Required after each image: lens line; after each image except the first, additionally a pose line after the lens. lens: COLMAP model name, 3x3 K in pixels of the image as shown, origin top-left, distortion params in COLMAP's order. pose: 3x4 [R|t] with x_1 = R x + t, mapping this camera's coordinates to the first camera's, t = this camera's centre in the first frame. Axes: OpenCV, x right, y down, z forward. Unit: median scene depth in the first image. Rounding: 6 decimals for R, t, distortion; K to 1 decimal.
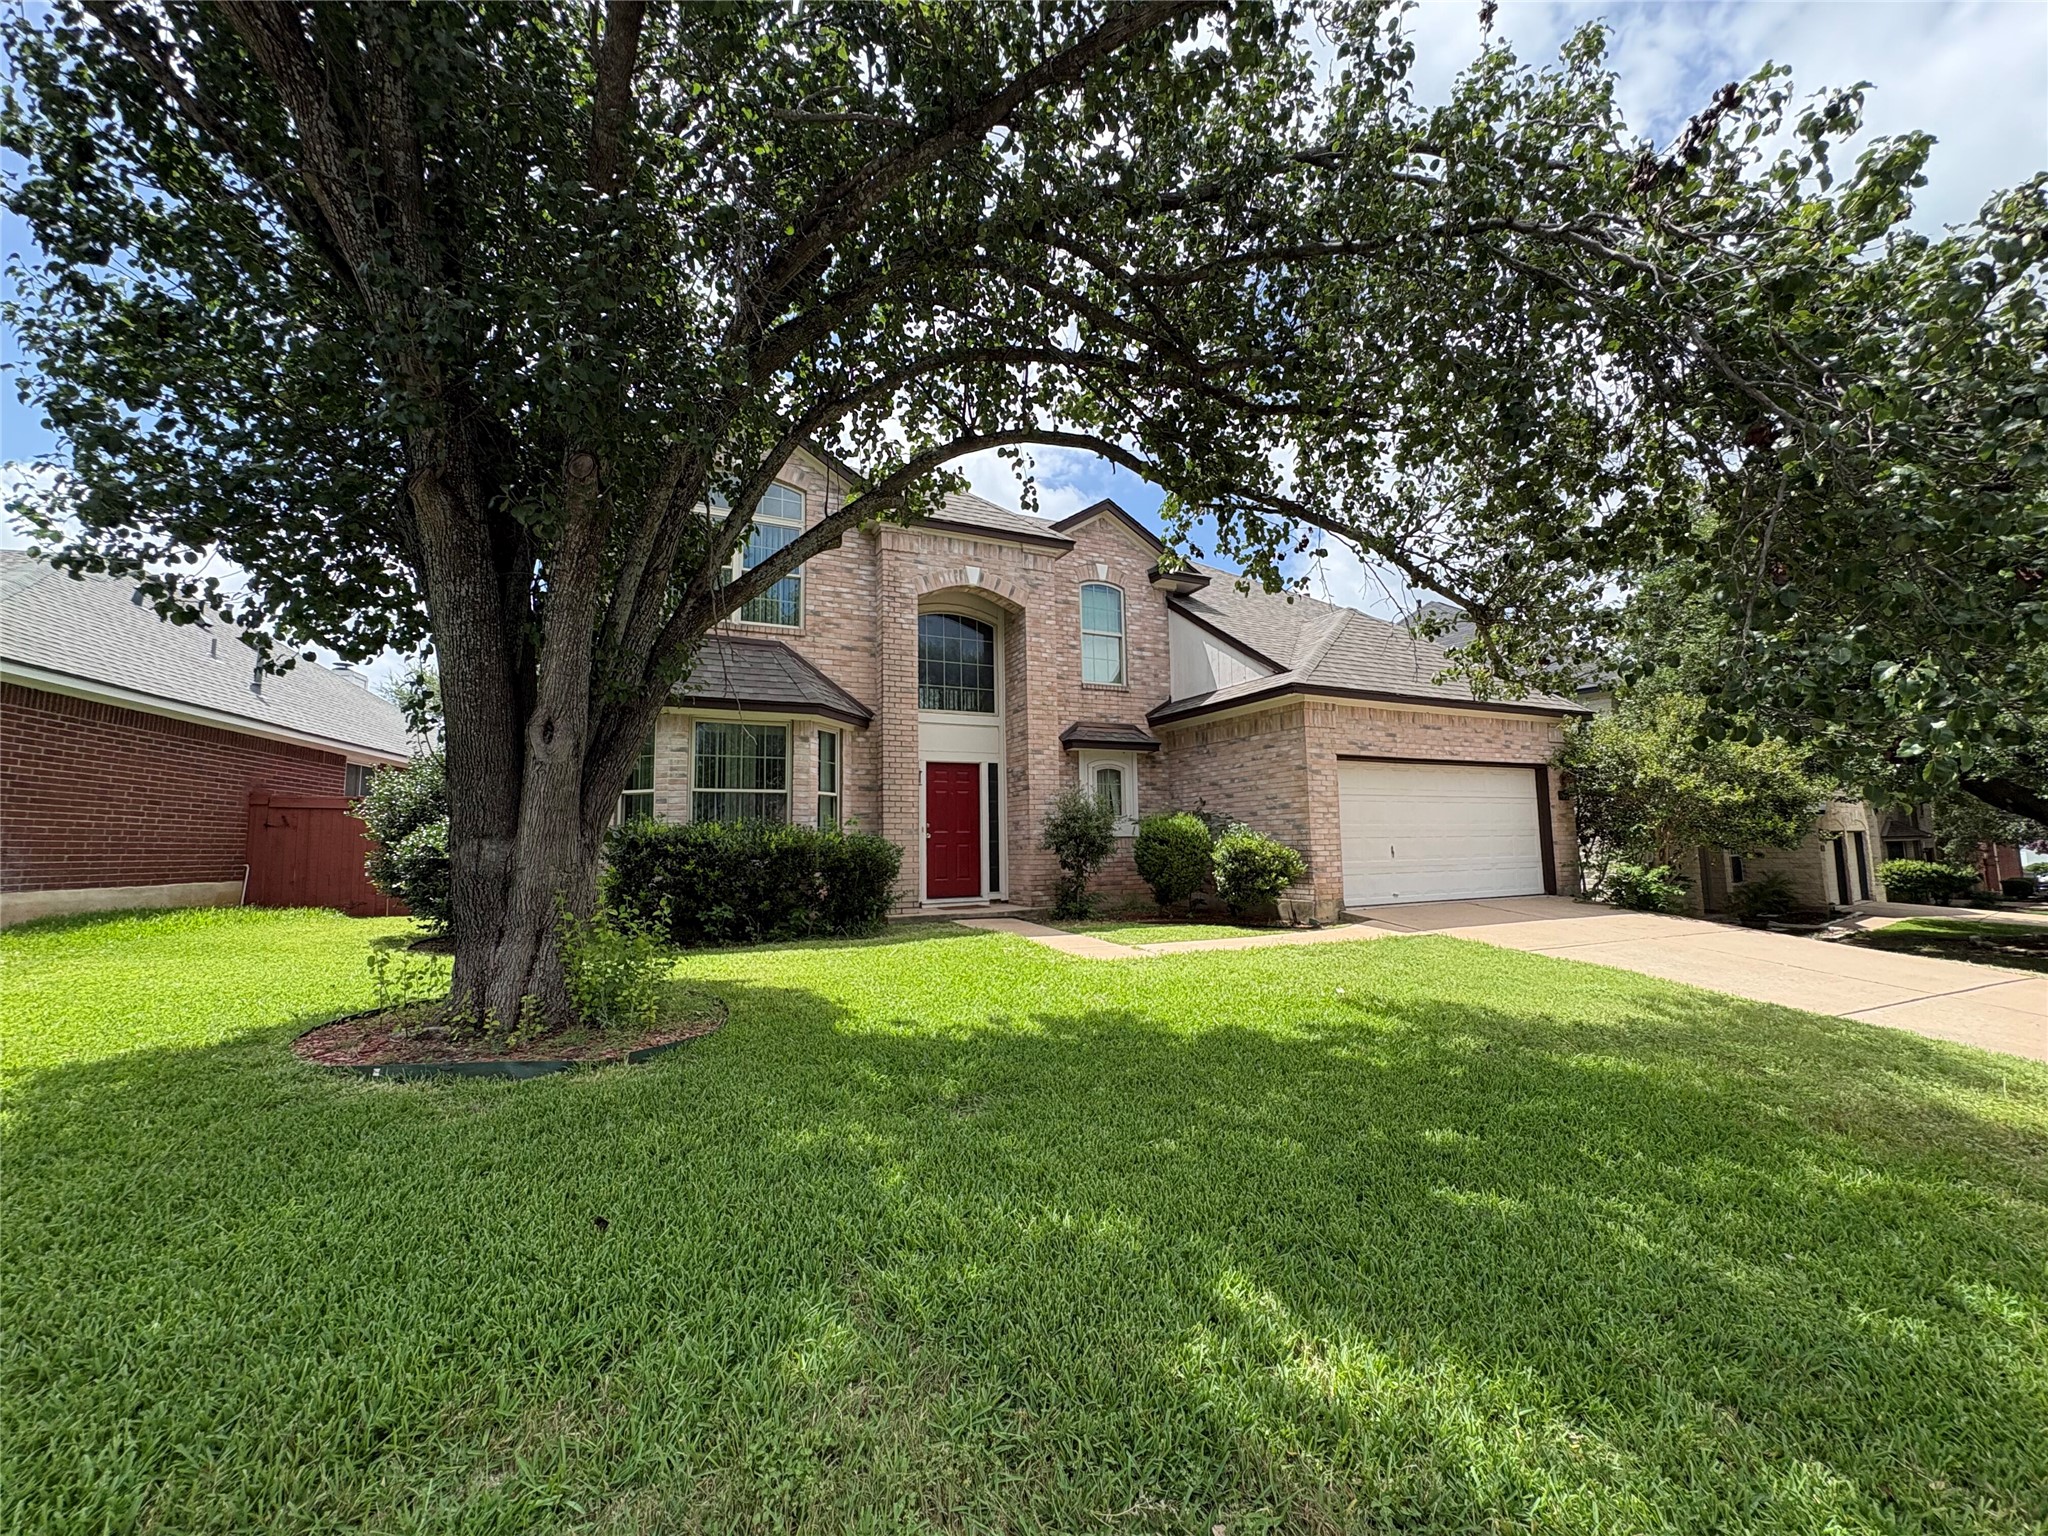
lens RADIAL K [[816.7, 0, 1015.5], [0, 816.7, 758.2], [0, 0, 1]] dist [-0.001223, 0.000100]
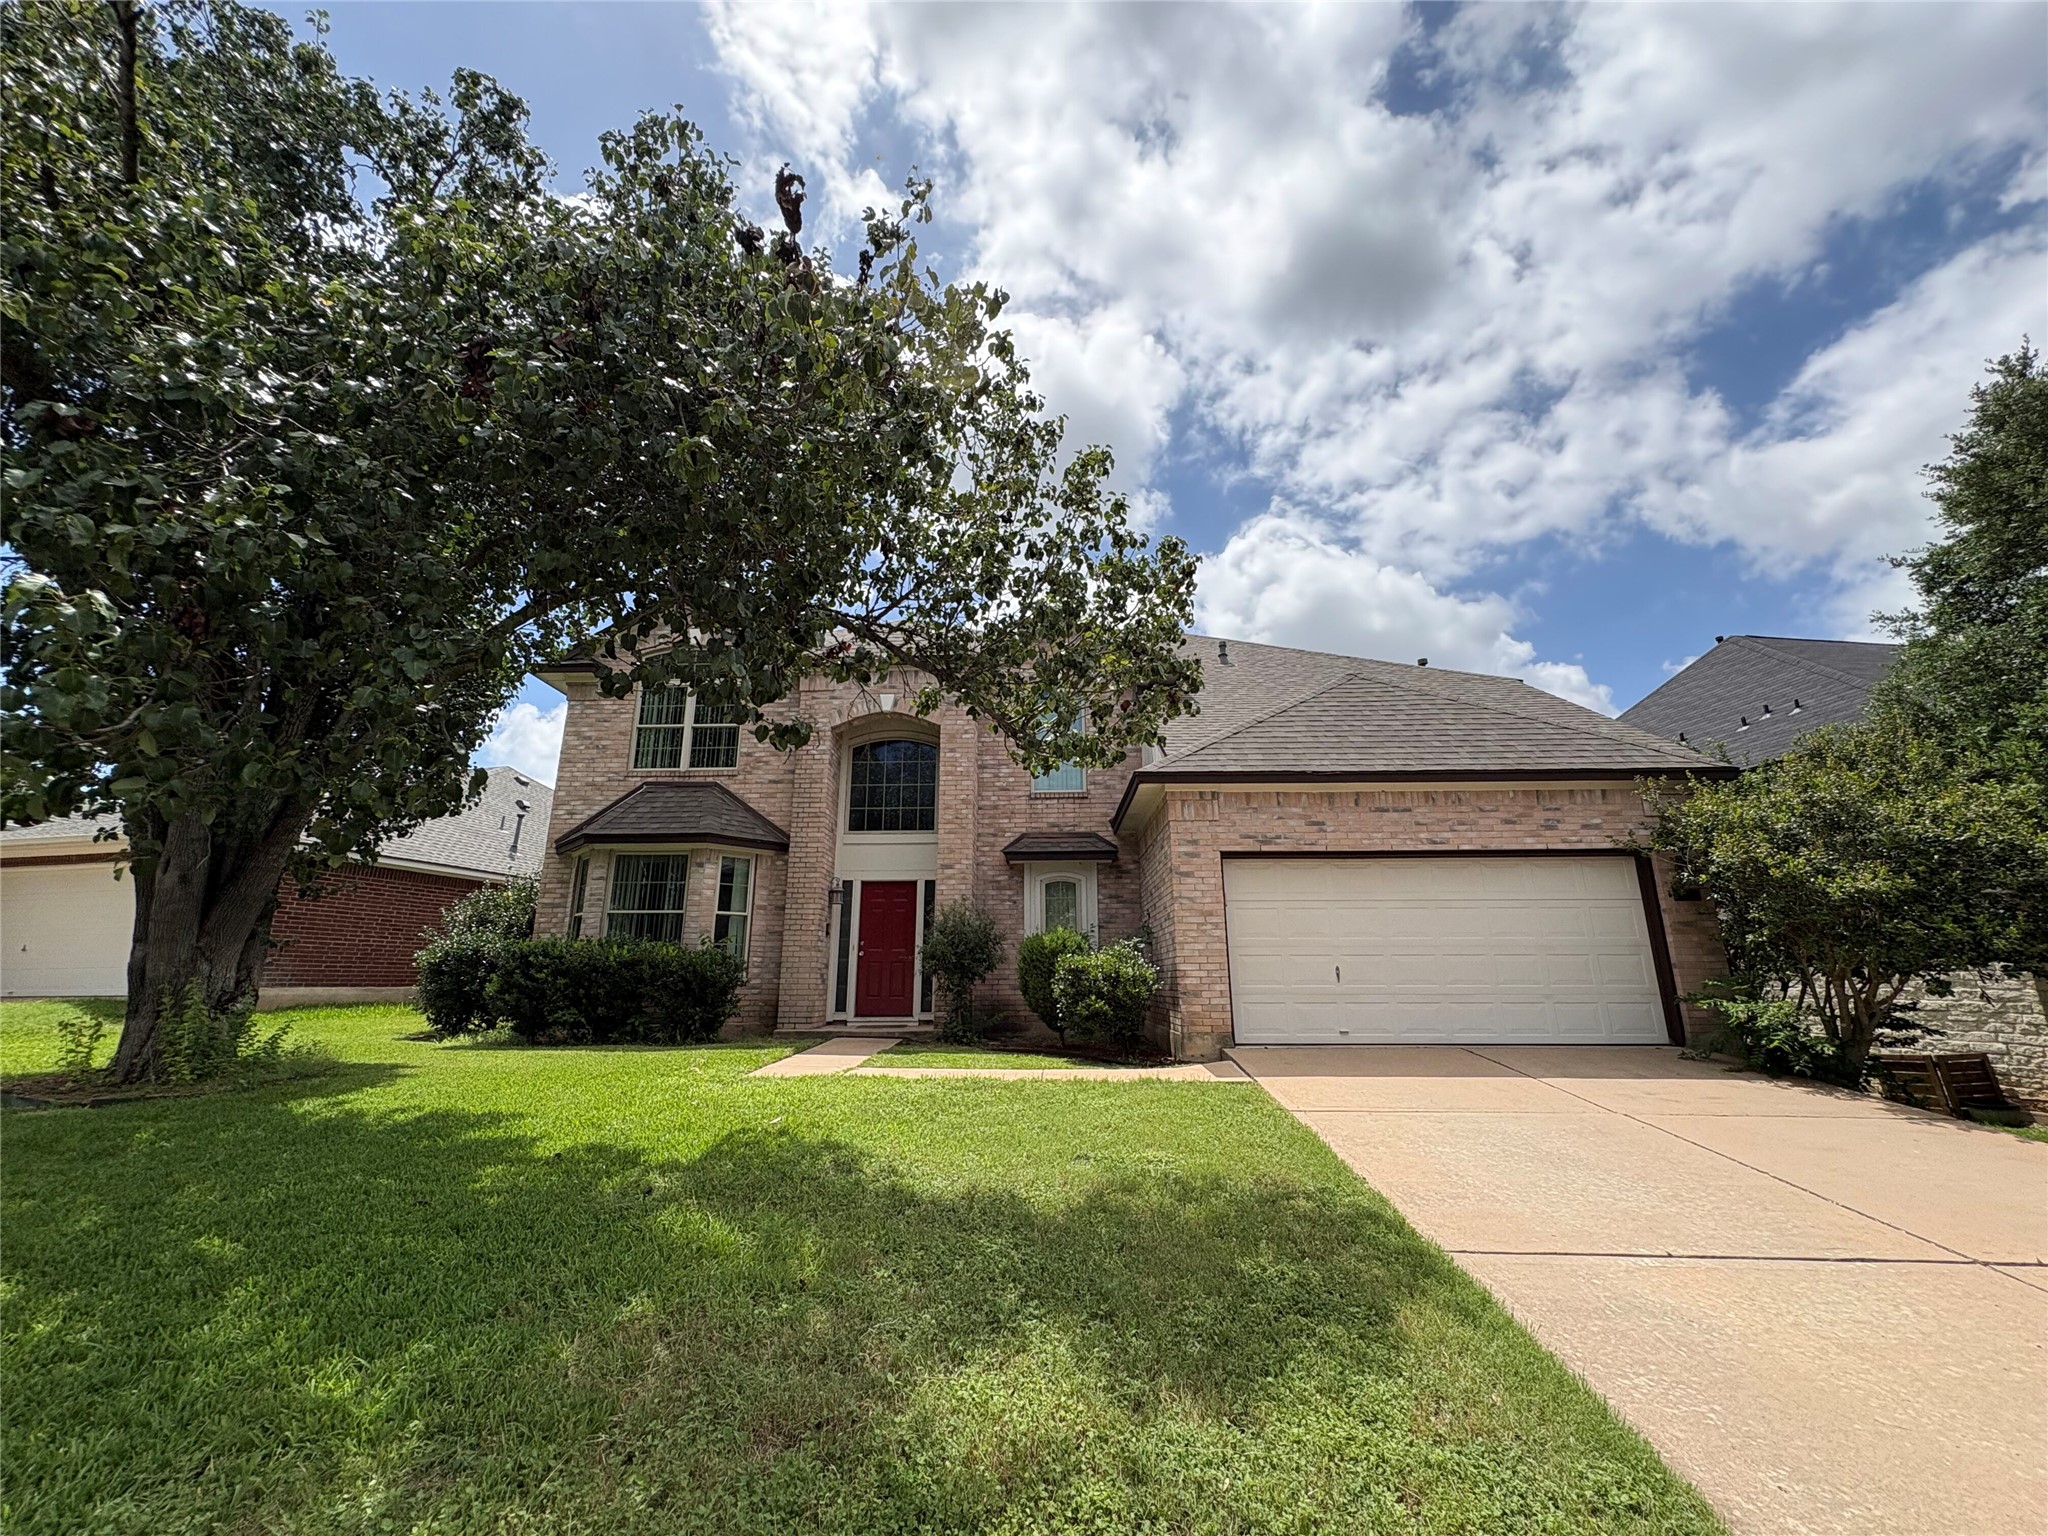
lens RADIAL K [[816.7, 0, 1023.0], [0, 816.7, 766.0], [0, 0, 1]] dist [-0.001223, 0.000100]
pose [[0.884027, -0.105962, -0.455268, 0.674248], [0.037865, 0.987000, -0.156195, 0.035246], [0.465900, 0.120842, 0.876547, 0.188786]]
